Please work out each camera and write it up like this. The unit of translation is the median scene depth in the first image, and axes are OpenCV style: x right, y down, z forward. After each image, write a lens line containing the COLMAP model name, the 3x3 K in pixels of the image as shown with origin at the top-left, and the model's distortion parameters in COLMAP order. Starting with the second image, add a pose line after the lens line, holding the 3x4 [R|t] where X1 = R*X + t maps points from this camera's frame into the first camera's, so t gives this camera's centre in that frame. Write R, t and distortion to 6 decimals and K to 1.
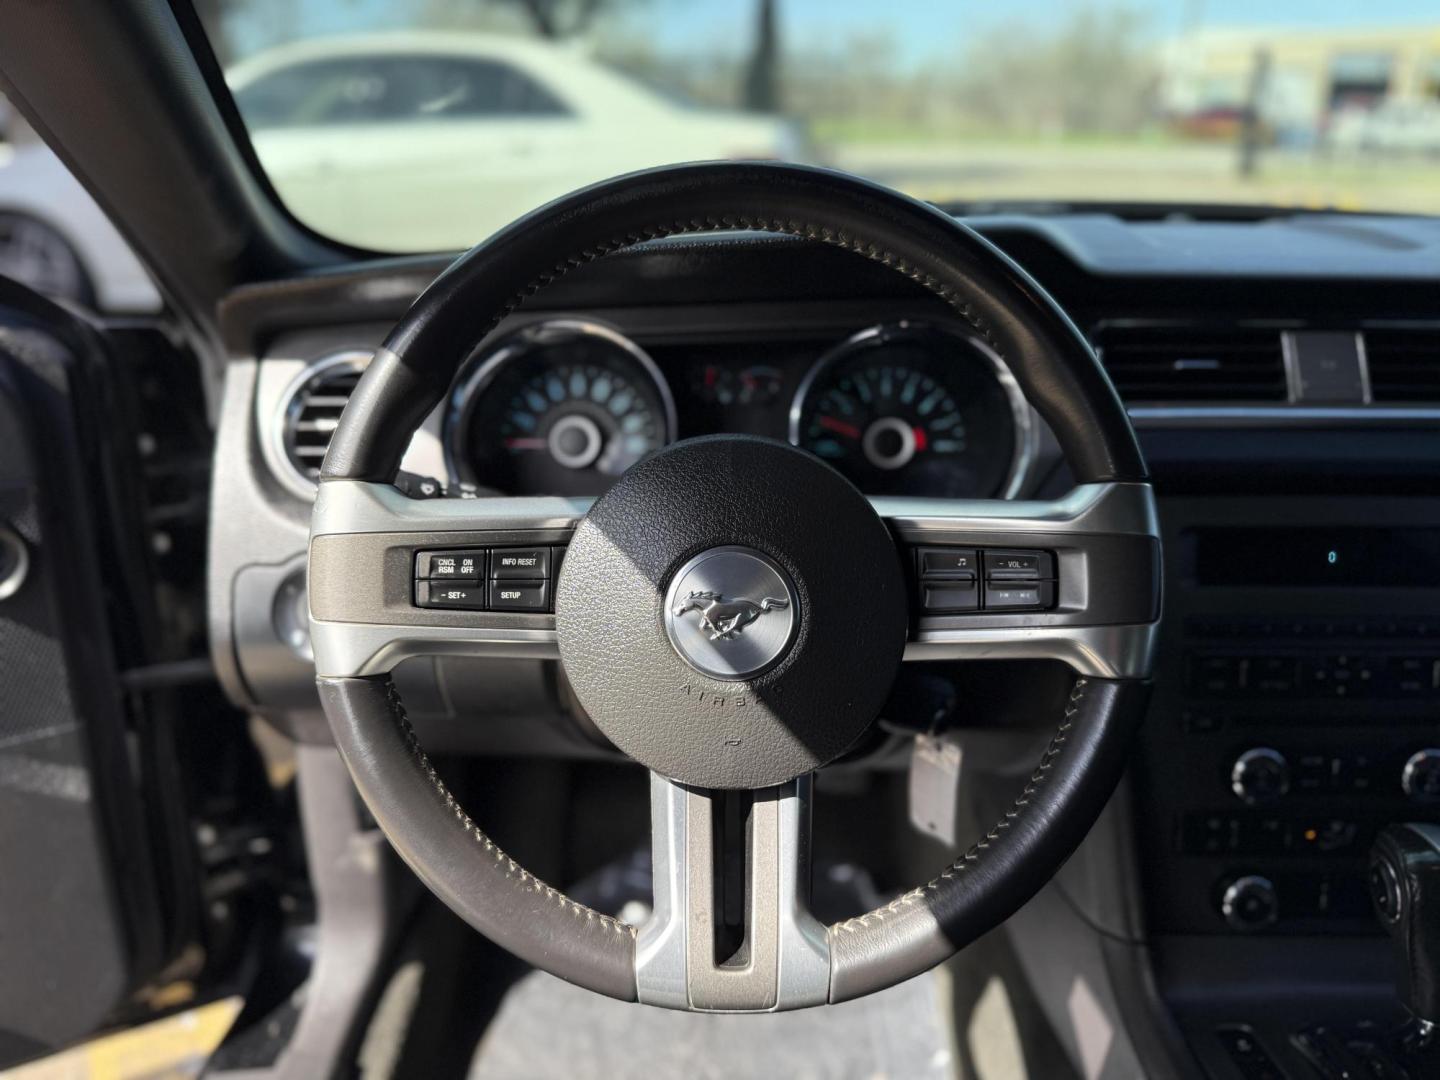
lens RADIAL K [[1005.1, 0, 708.6], [0, 1005.1, 549.9], [0, 0, 1]] dist [0.022568, -0.036391]
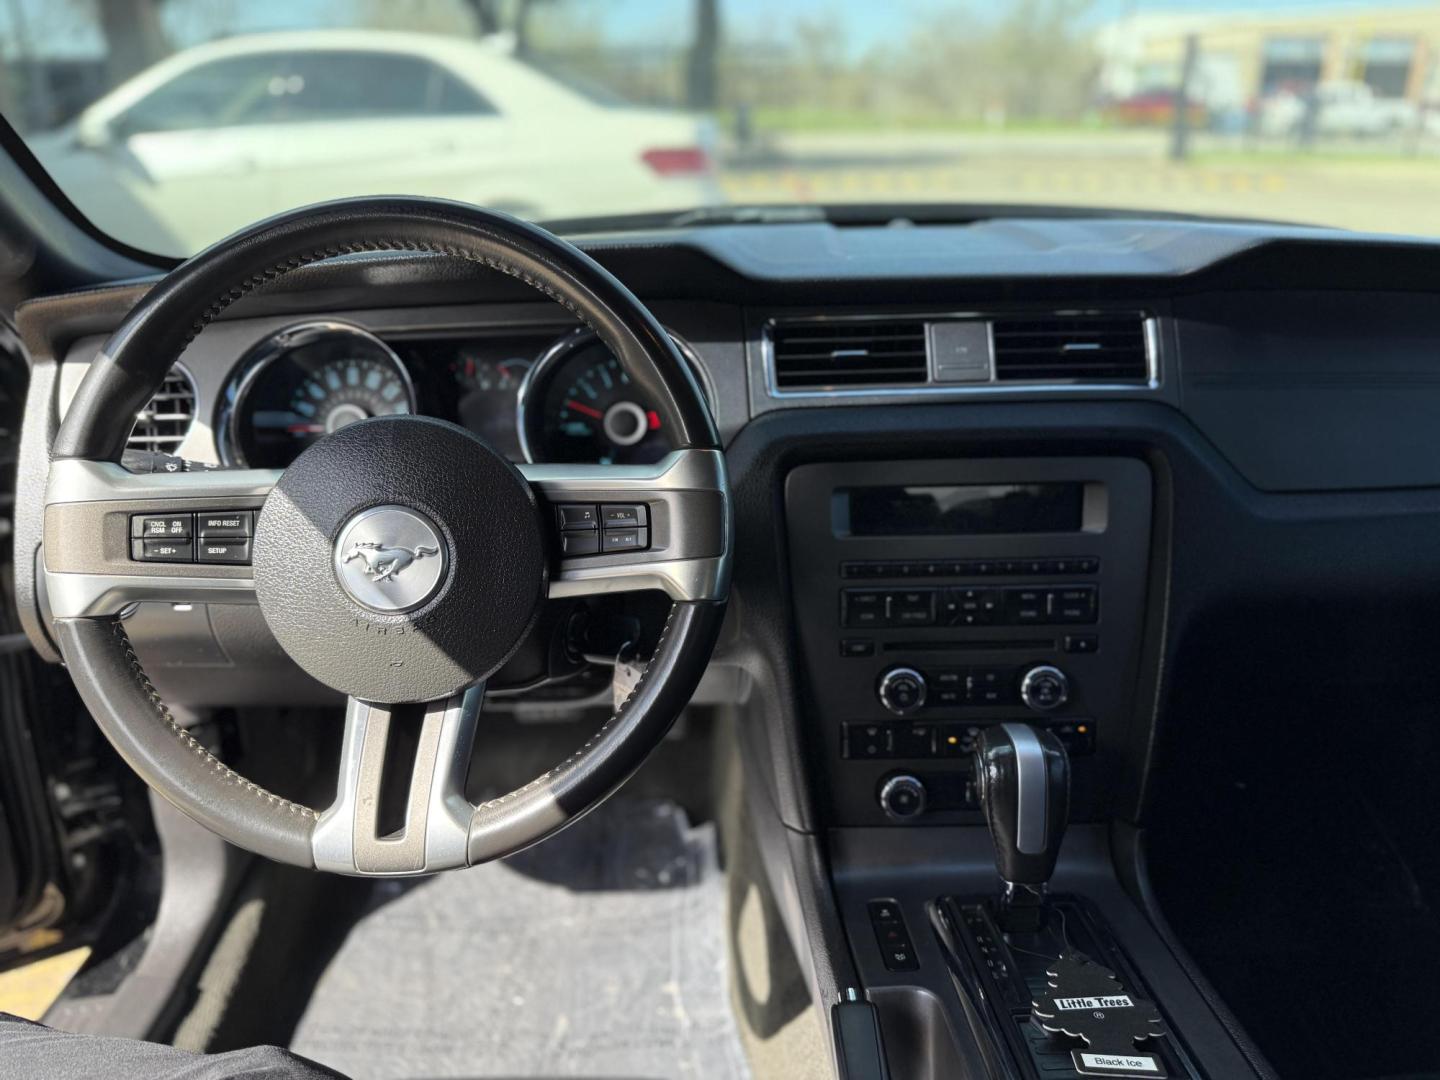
lens RADIAL K [[1005.1, 0, 719.6], [0, 1005.1, 534.1], [0, 0, 1]] dist [0.022568, -0.036391]
pose [[0.998933, -0.024031, 0.039446, 0.273346], [0.024083, 0.999710, -0.000857, 0.030352], [-0.039414, 0.001806, 0.999221, -0.192680]]
